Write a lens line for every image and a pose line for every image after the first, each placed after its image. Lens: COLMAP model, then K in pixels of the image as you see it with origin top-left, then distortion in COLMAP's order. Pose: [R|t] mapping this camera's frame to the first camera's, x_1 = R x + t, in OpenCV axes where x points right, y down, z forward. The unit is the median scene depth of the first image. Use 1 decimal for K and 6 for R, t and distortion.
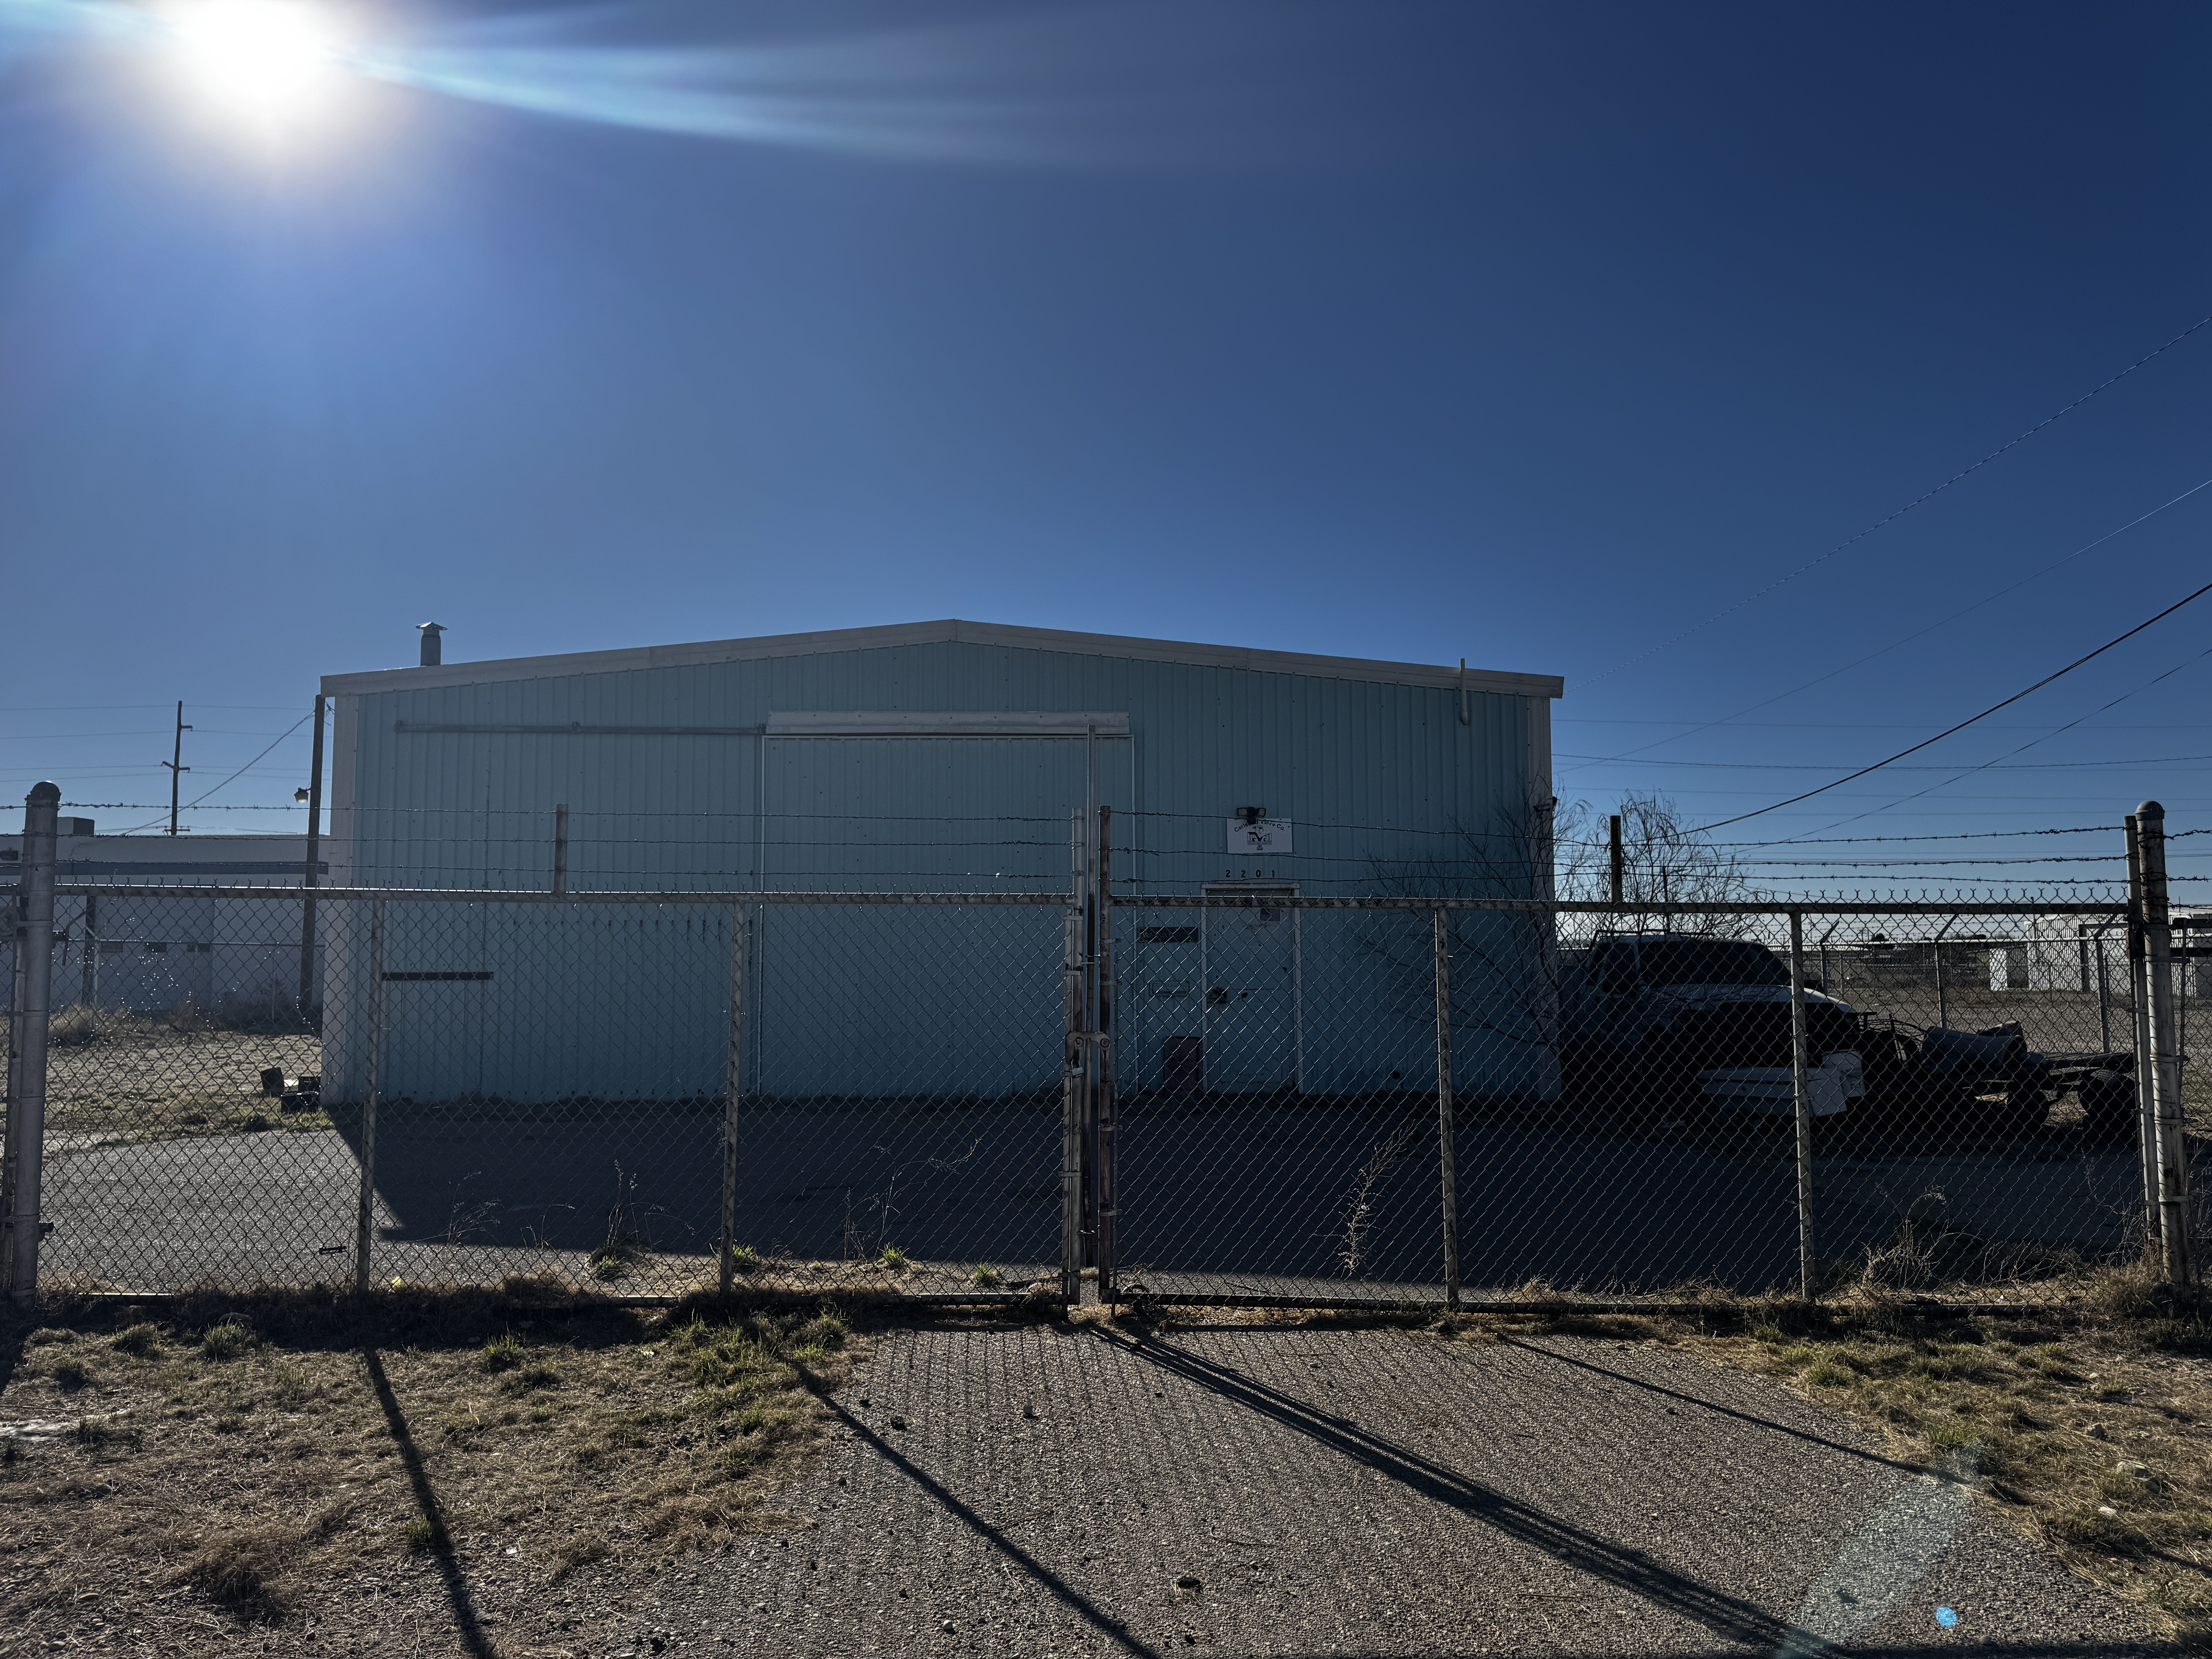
lens RADIAL K [[1603.4, 0, 1106.0], [0, 1603.4, 829.5], [0, 0, 1]] dist [0.069951, -0.046314]
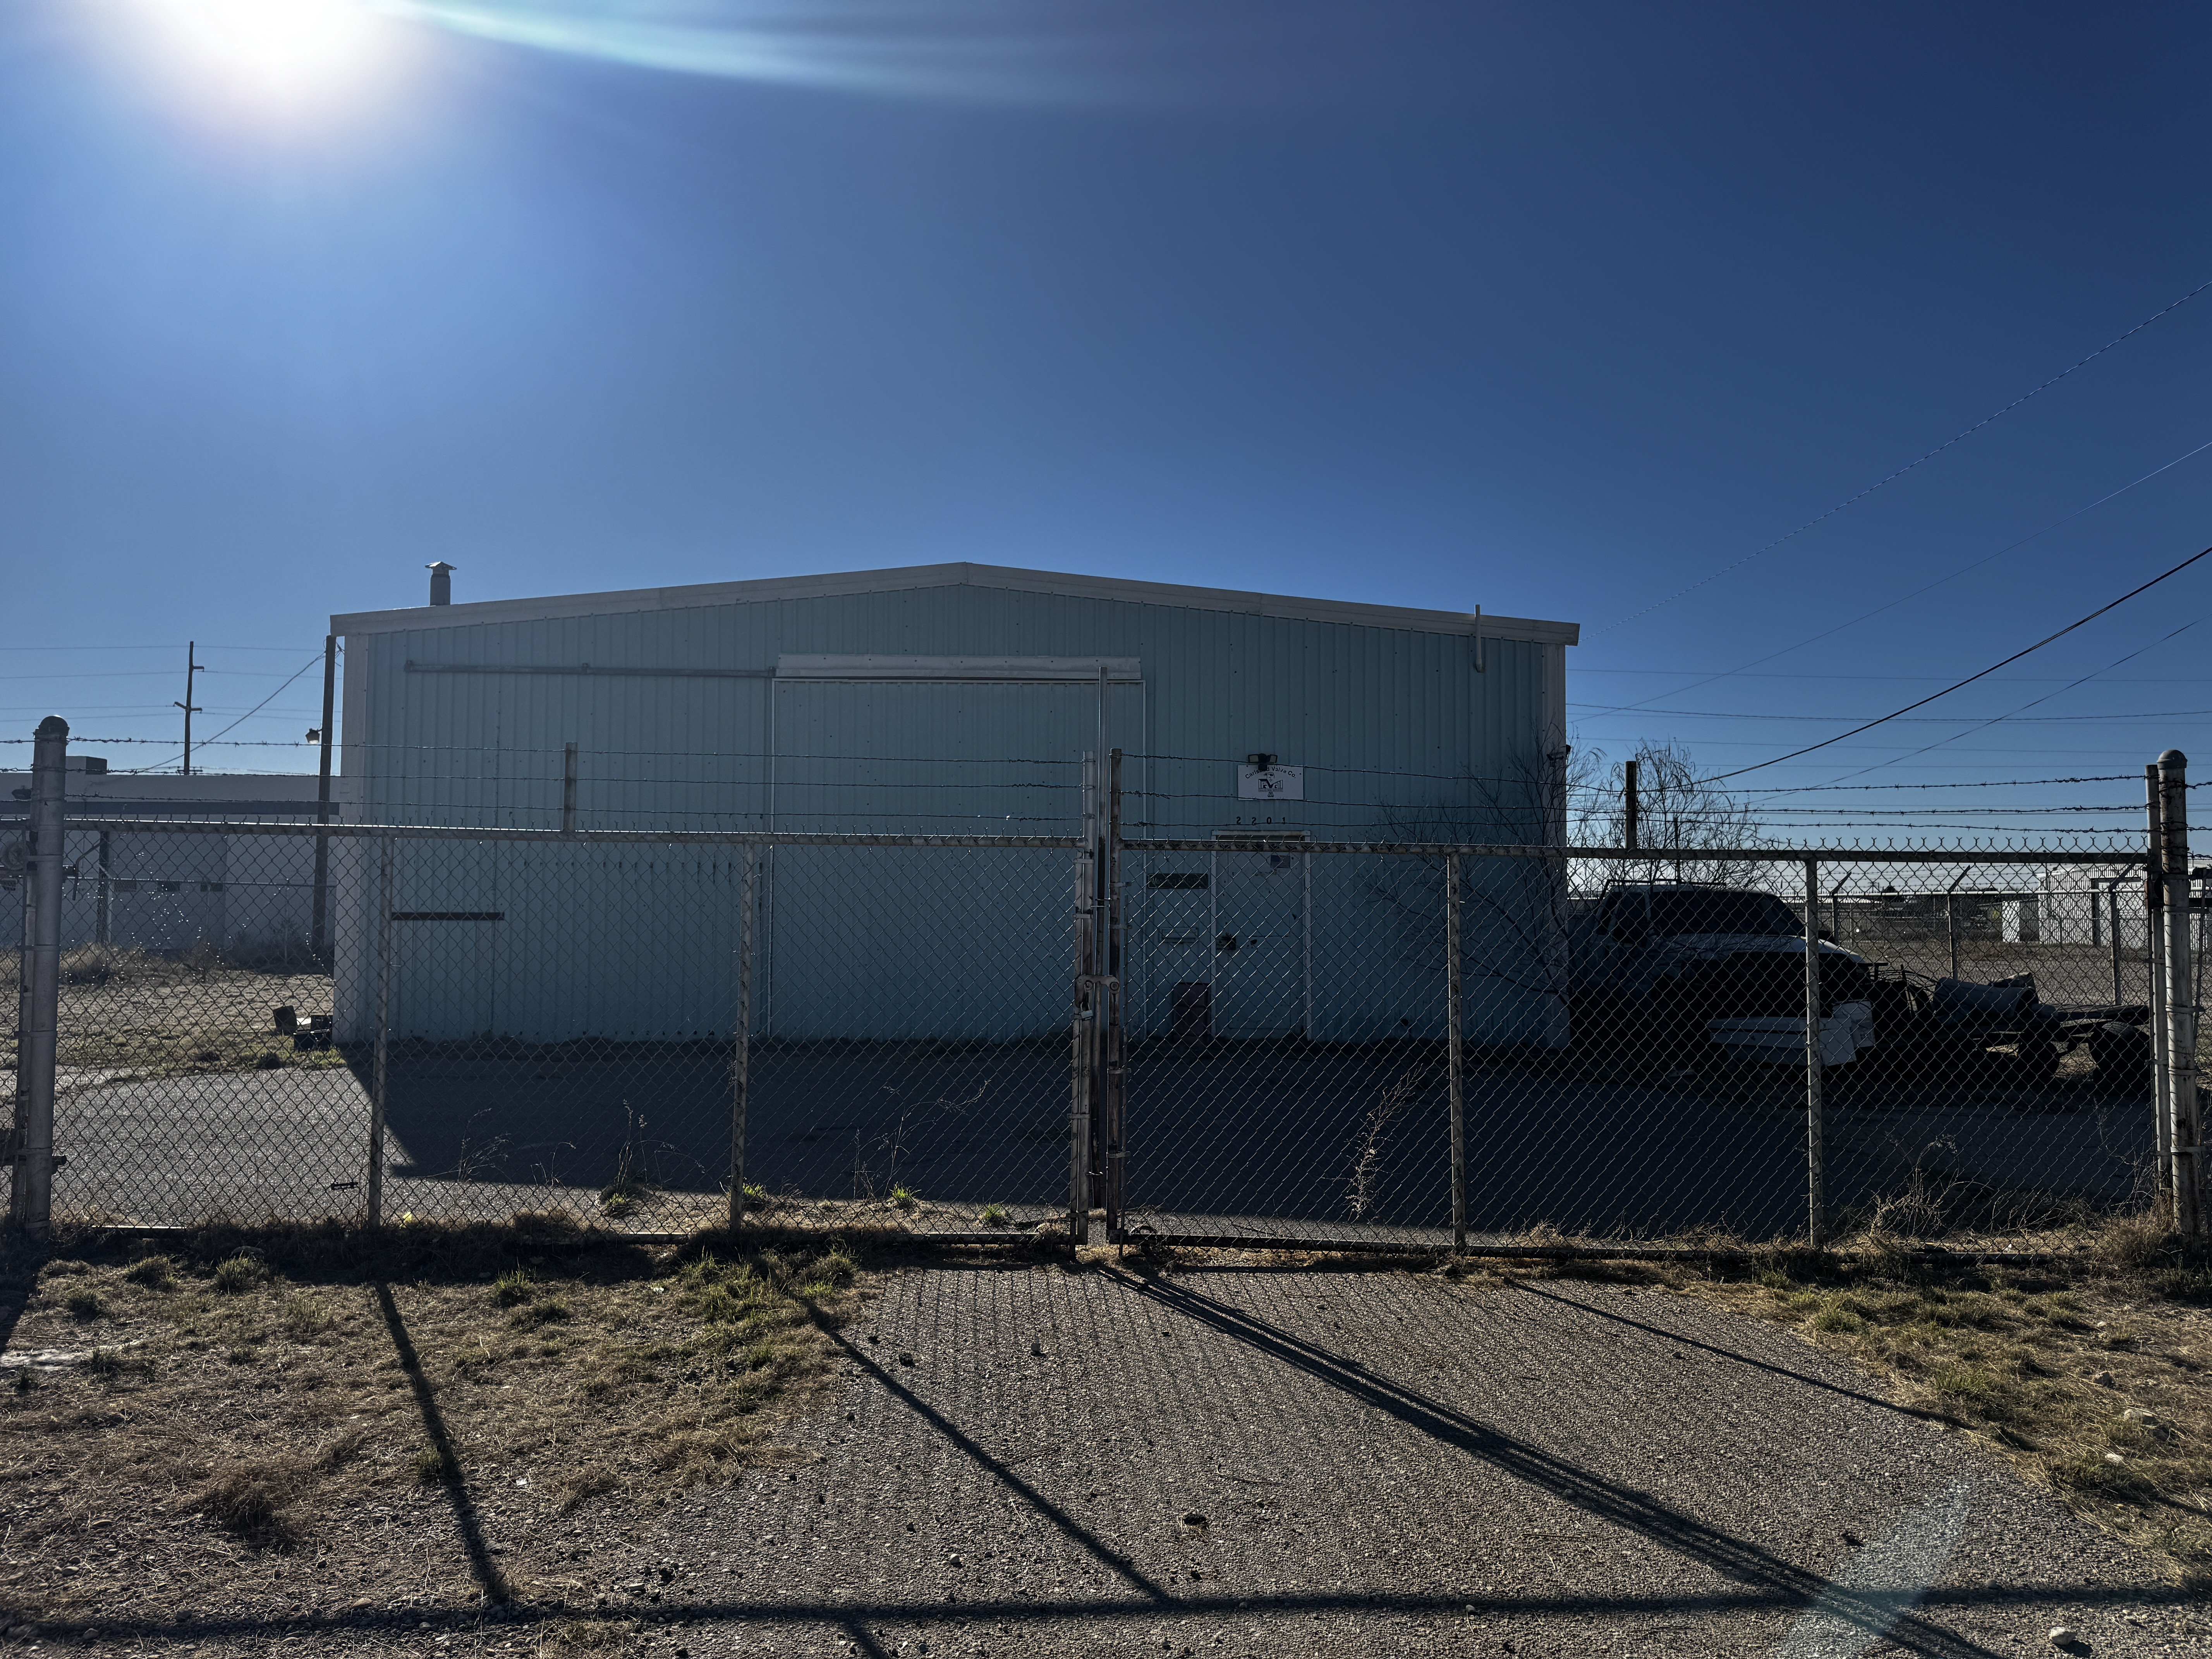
lens RADIAL K [[1599.9, 0, 1108.1], [0, 1599.9, 821.1], [0, 0, 1]] dist [0.082135, -0.061591]
pose [[0.999963, 0.007113, -0.004902, -0.000512], [-0.006978, 0.999608, 0.027102, 0.003558], [0.005093, -0.027067, 0.999621, 0.006219]]
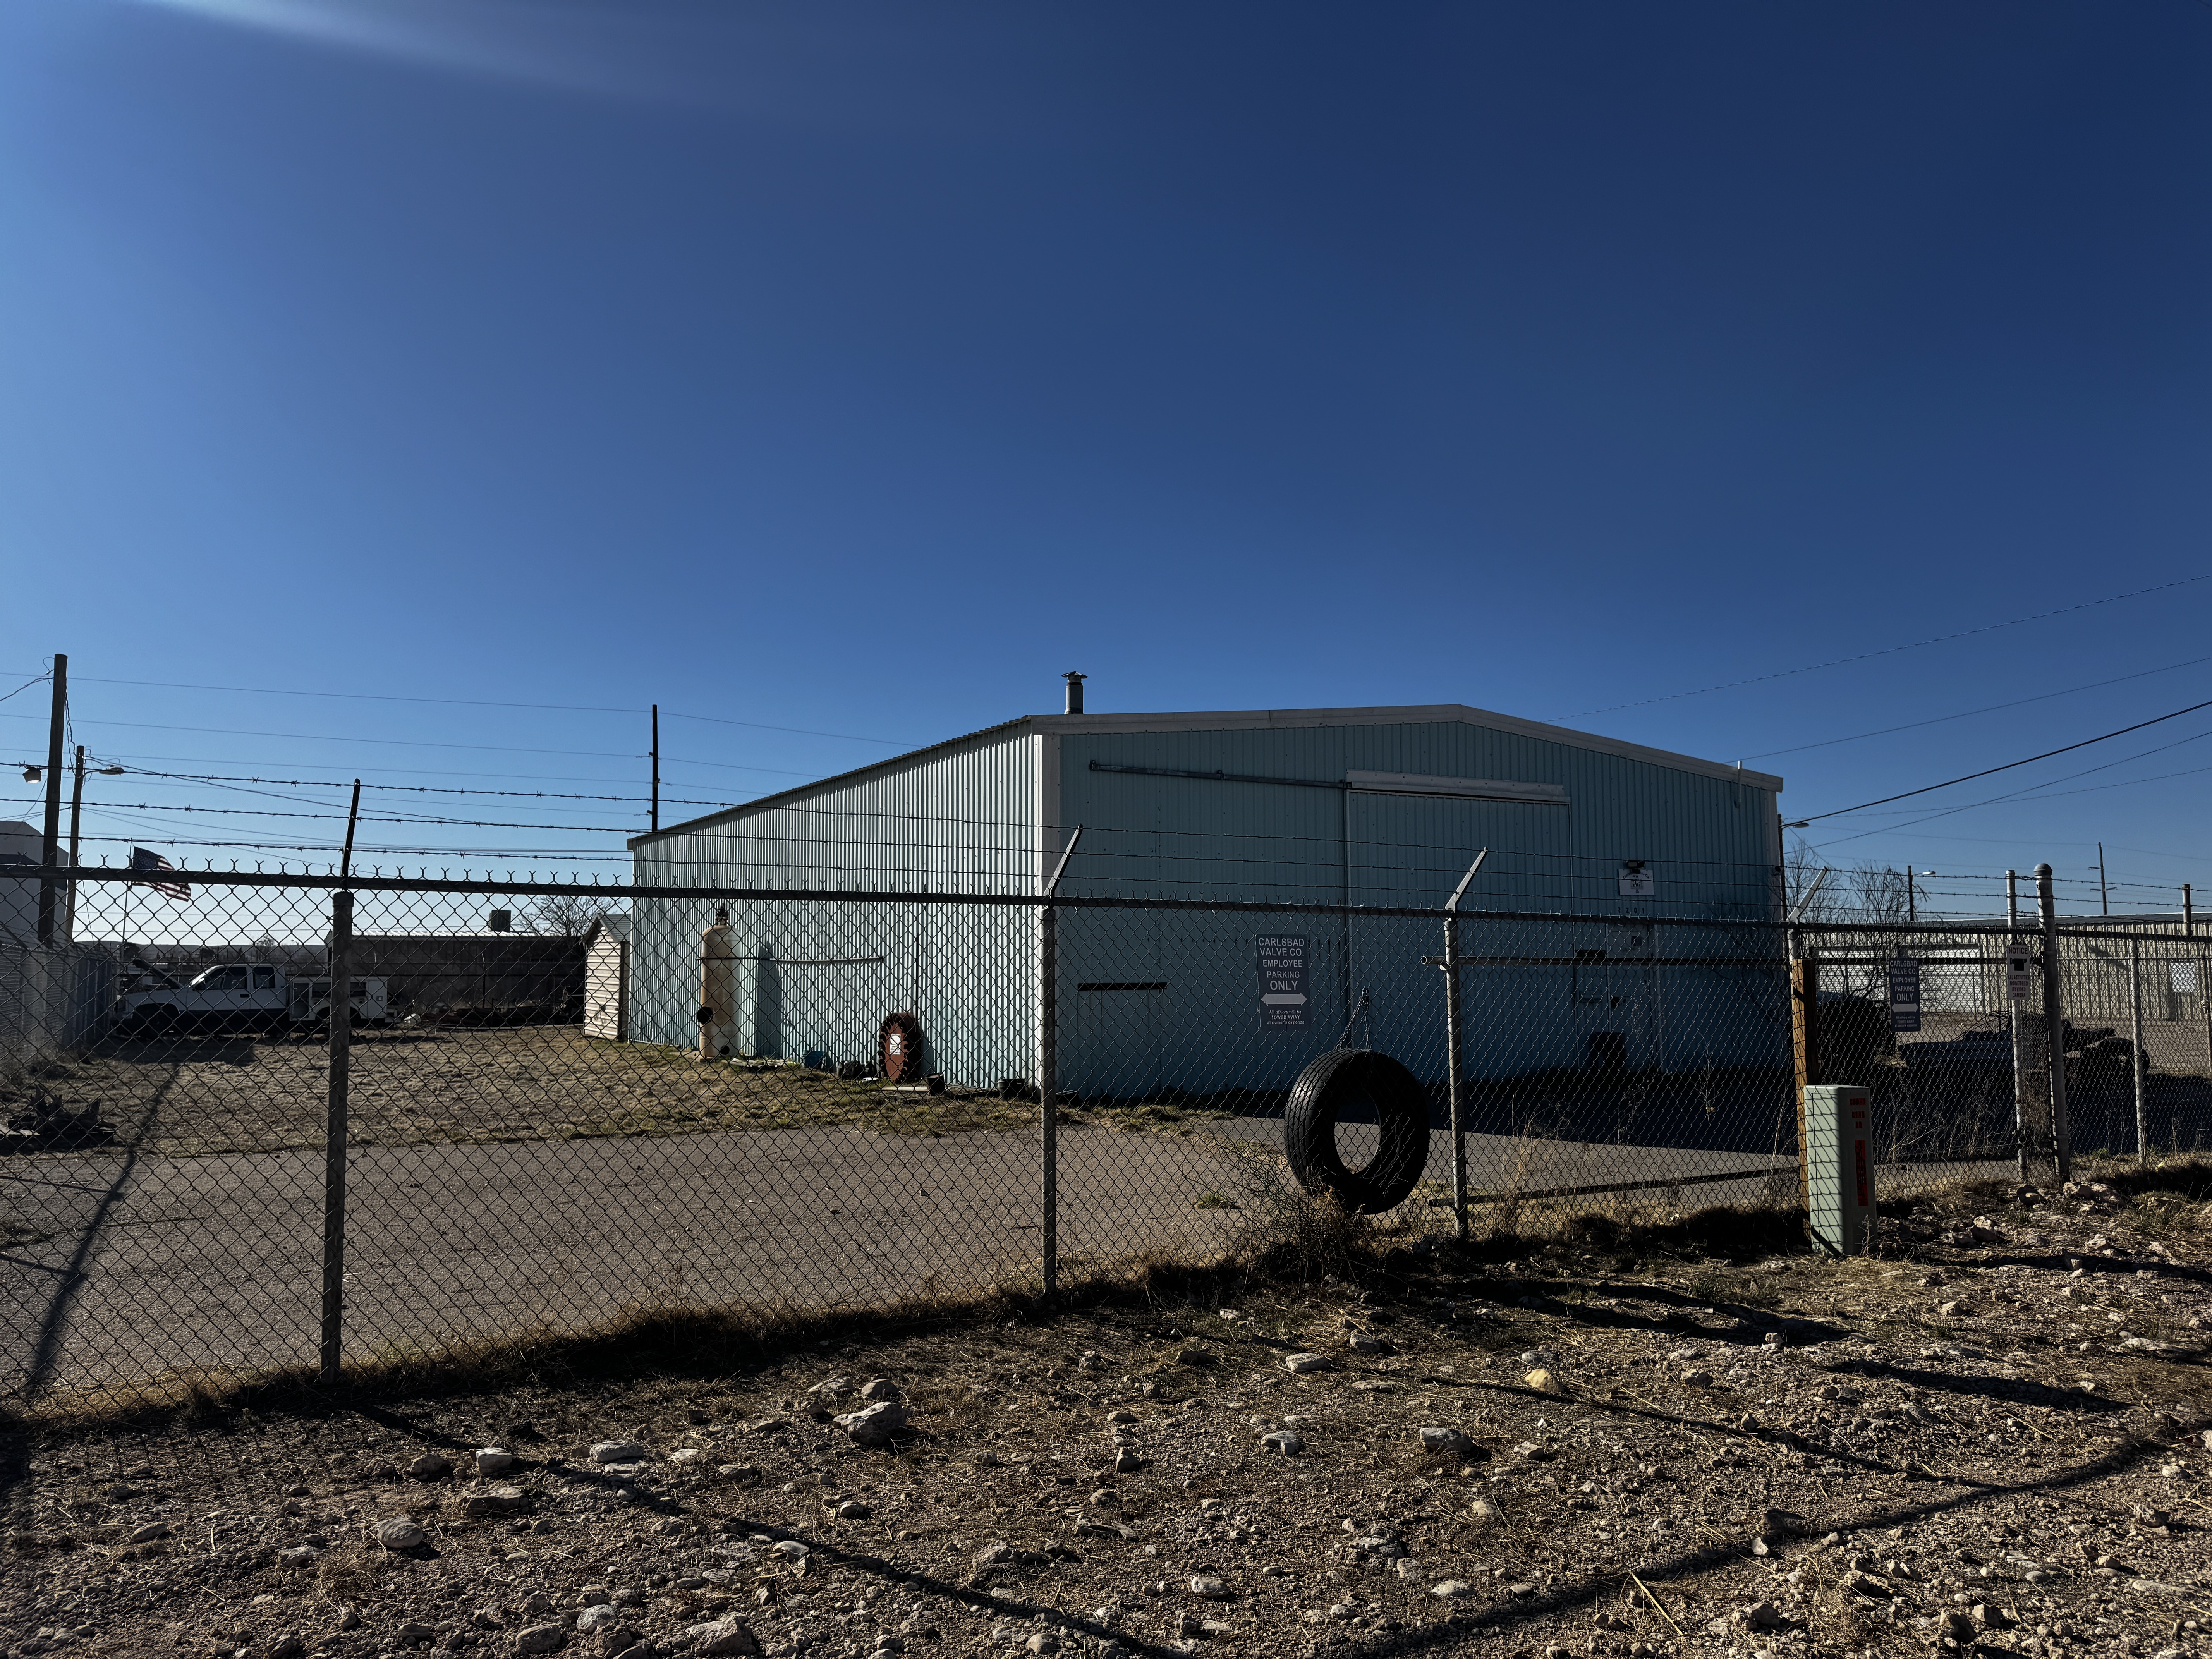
lens RADIAL K [[1603.4, 0, 1106.0], [0, 1603.4, 829.5], [0, 0, 1]] dist [0.069951, -0.046314]
pose [[0.866734, 0.040168, 0.497151, -2.128846], [-0.064124, 0.997454, 0.031204, -0.118231], [-0.494632, -0.058925, 0.867103, 0.053838]]
